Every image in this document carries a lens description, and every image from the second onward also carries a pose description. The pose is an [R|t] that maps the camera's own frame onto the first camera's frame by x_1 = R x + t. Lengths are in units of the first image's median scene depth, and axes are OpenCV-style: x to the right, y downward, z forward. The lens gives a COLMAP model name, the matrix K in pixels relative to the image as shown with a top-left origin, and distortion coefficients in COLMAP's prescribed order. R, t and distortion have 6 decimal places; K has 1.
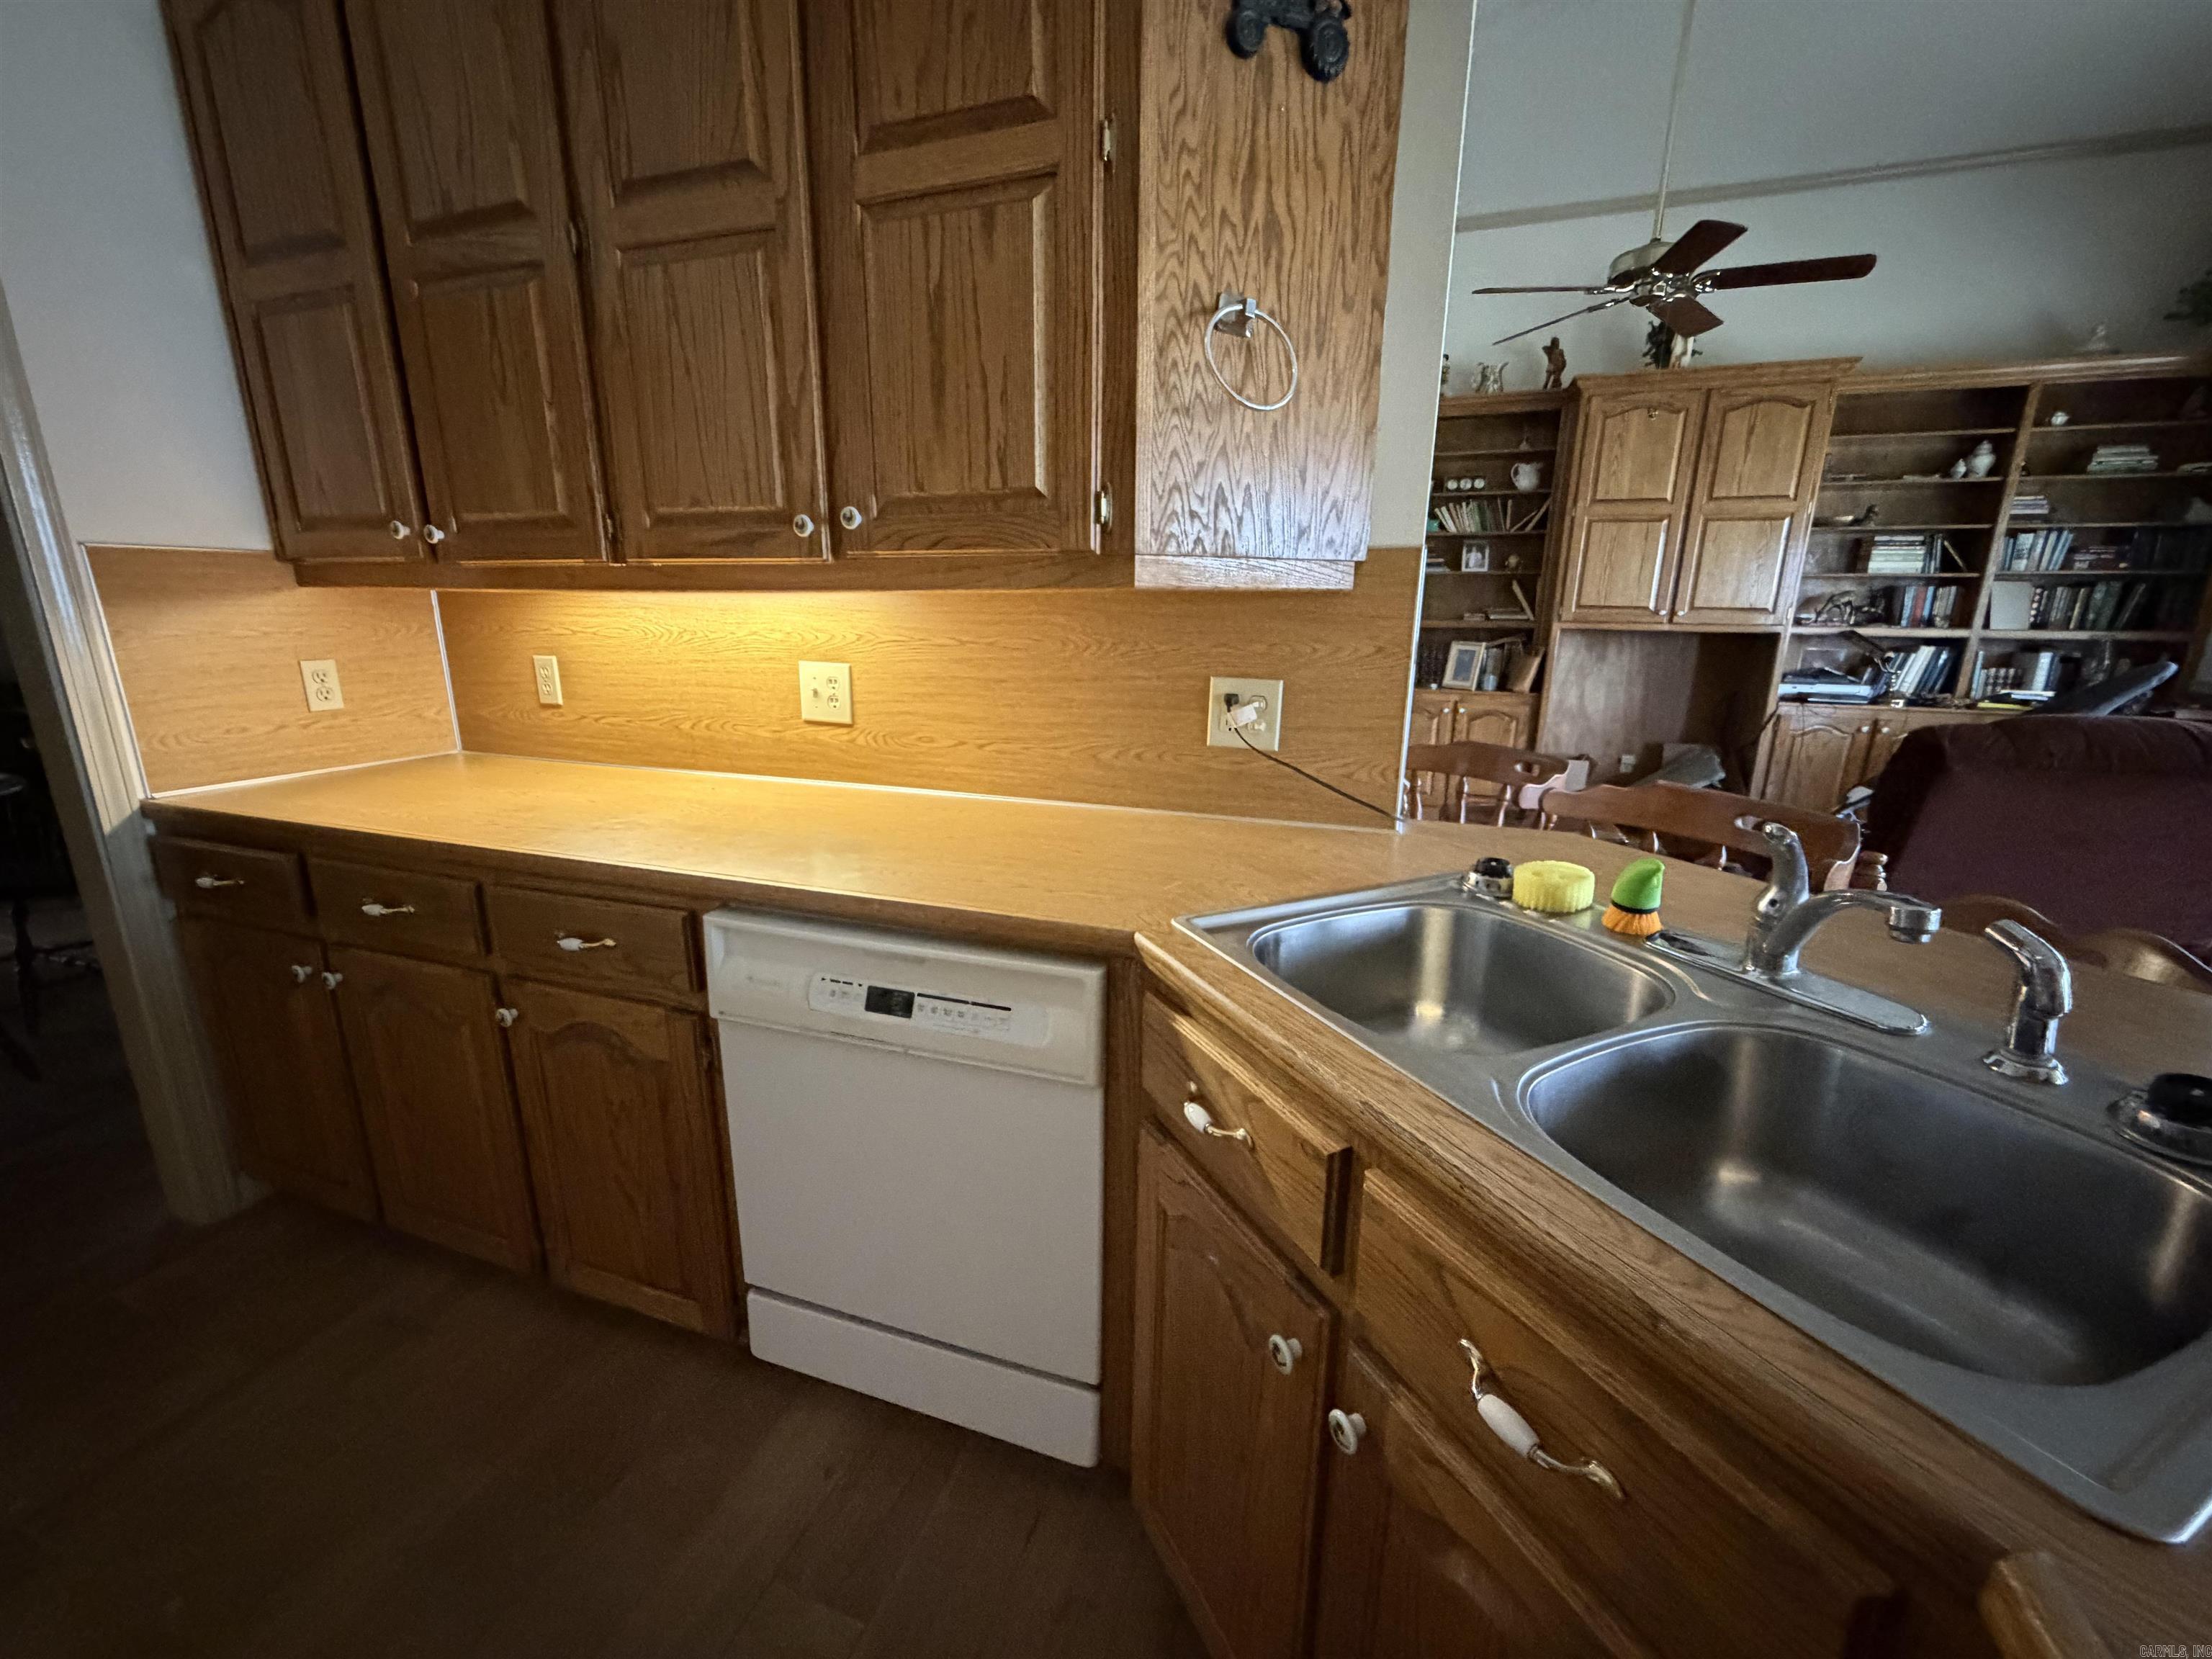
lens RADIAL K [[882.1, 0, 1101.9], [0, 882.1, 830.3], [0, 0, 1]] dist [-0.000643, -0.000158]
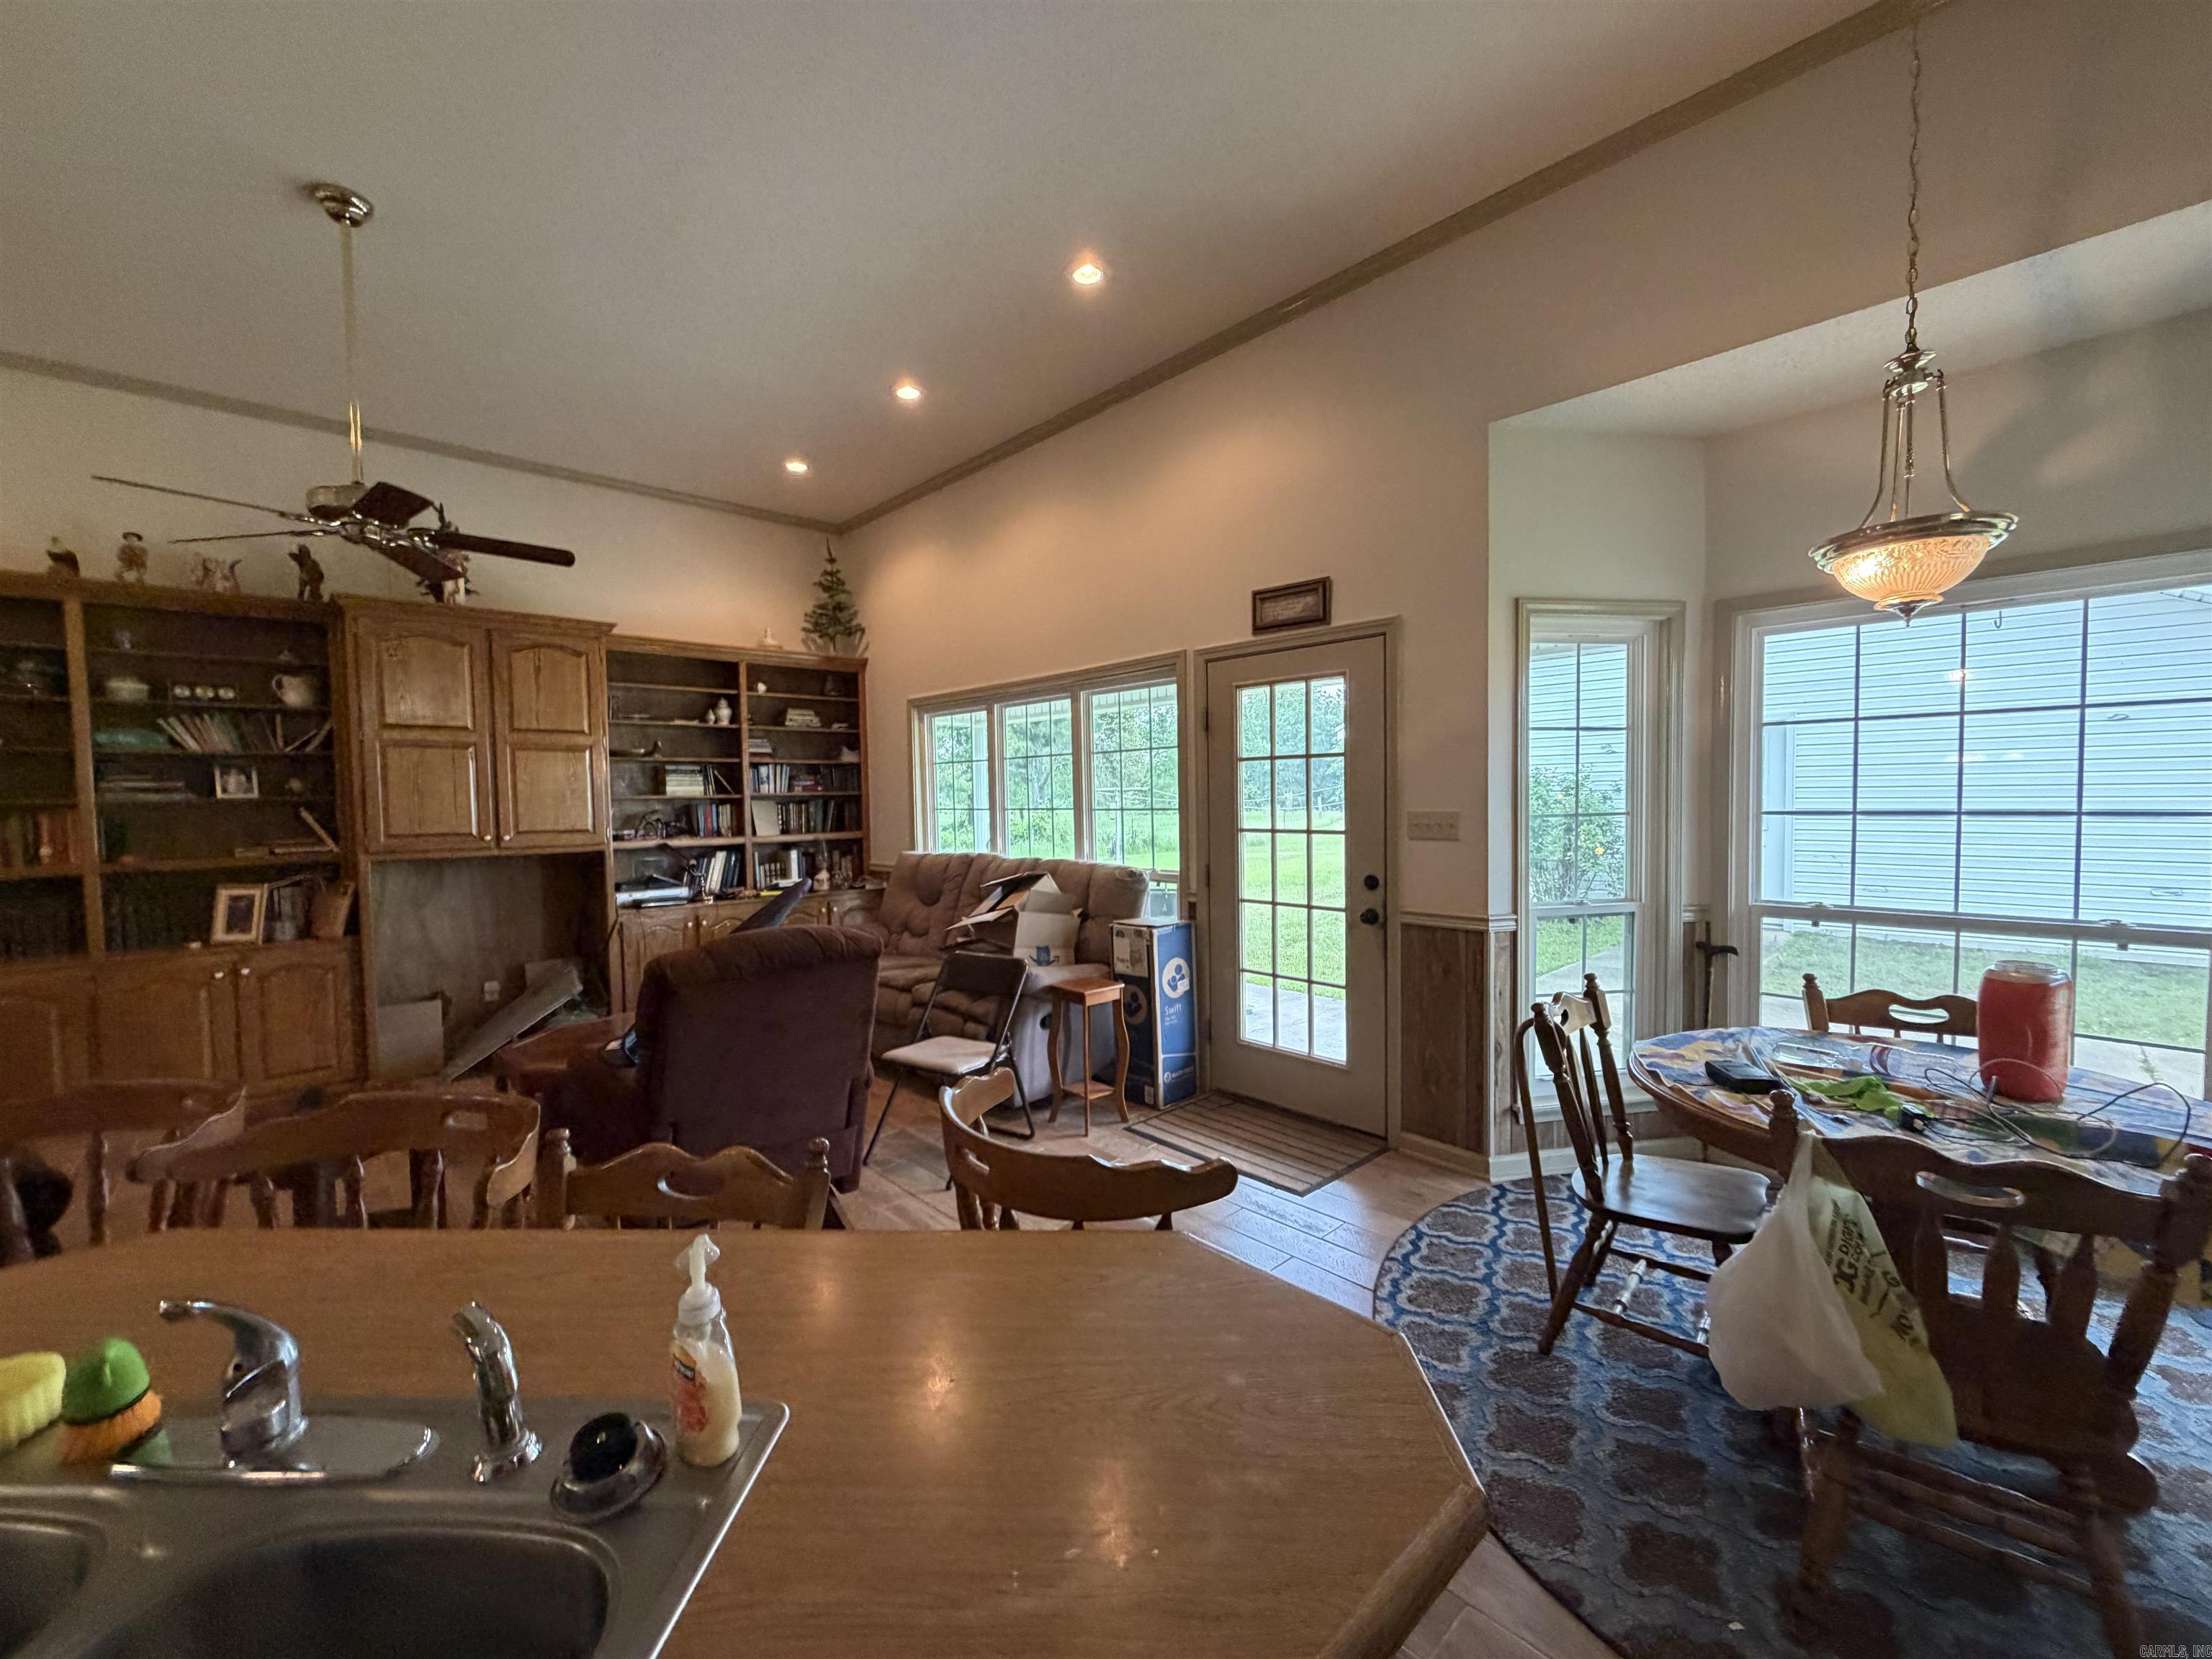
lens RADIAL K [[882.1, 0, 1092.8], [0, 882.1, 830.2], [0, 0, 1]] dist [-0.000643, -0.000158]
pose [[0.461328, -0.051107, 0.885756, 0.080468], [0.240558, 0.968149, -0.069429, -0.026257], [-0.853996, 0.245105, 0.458928, -0.024664]]
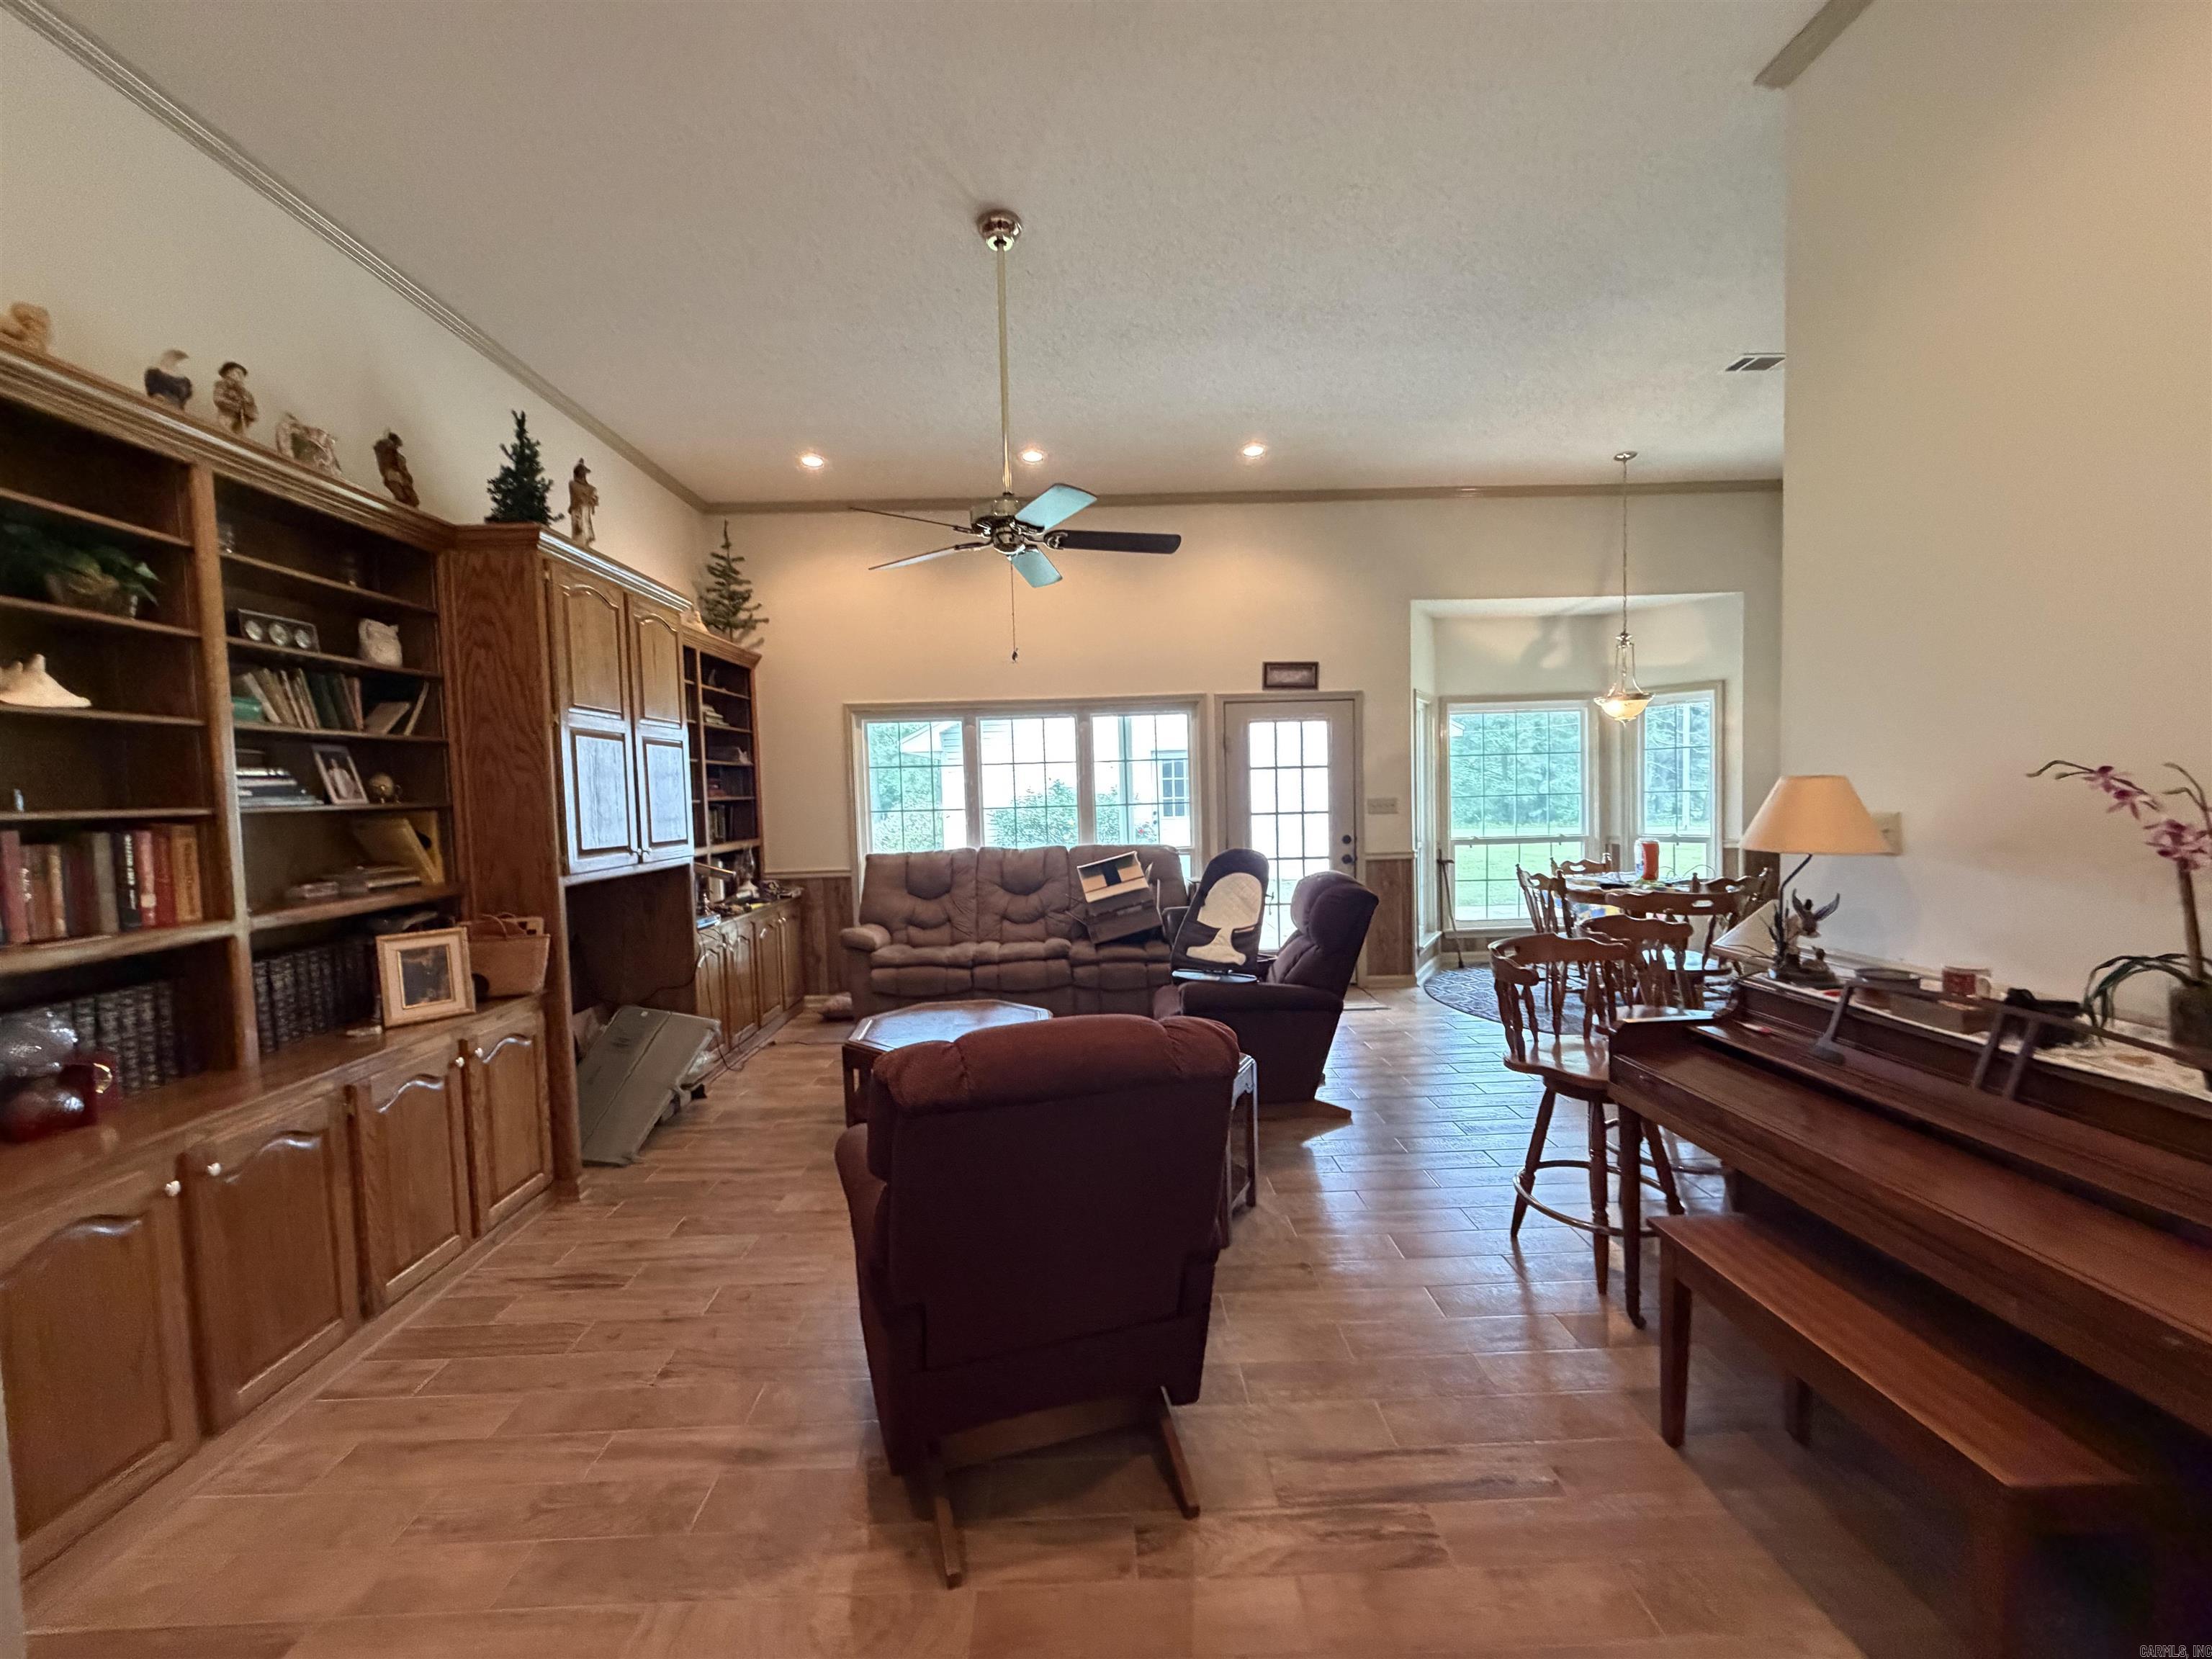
lens RADIAL K [[882.1, 0, 1096.9], [0, 882.1, 837.7], [0, 0, 1]] dist [-0.000643, -0.000158]
pose [[-0.354087, -0.049670, 0.933892, -0.247803], [0.257323, 0.954870, 0.148350, -0.271922], [-0.899115, 0.292841, -0.325326, 0.888273]]
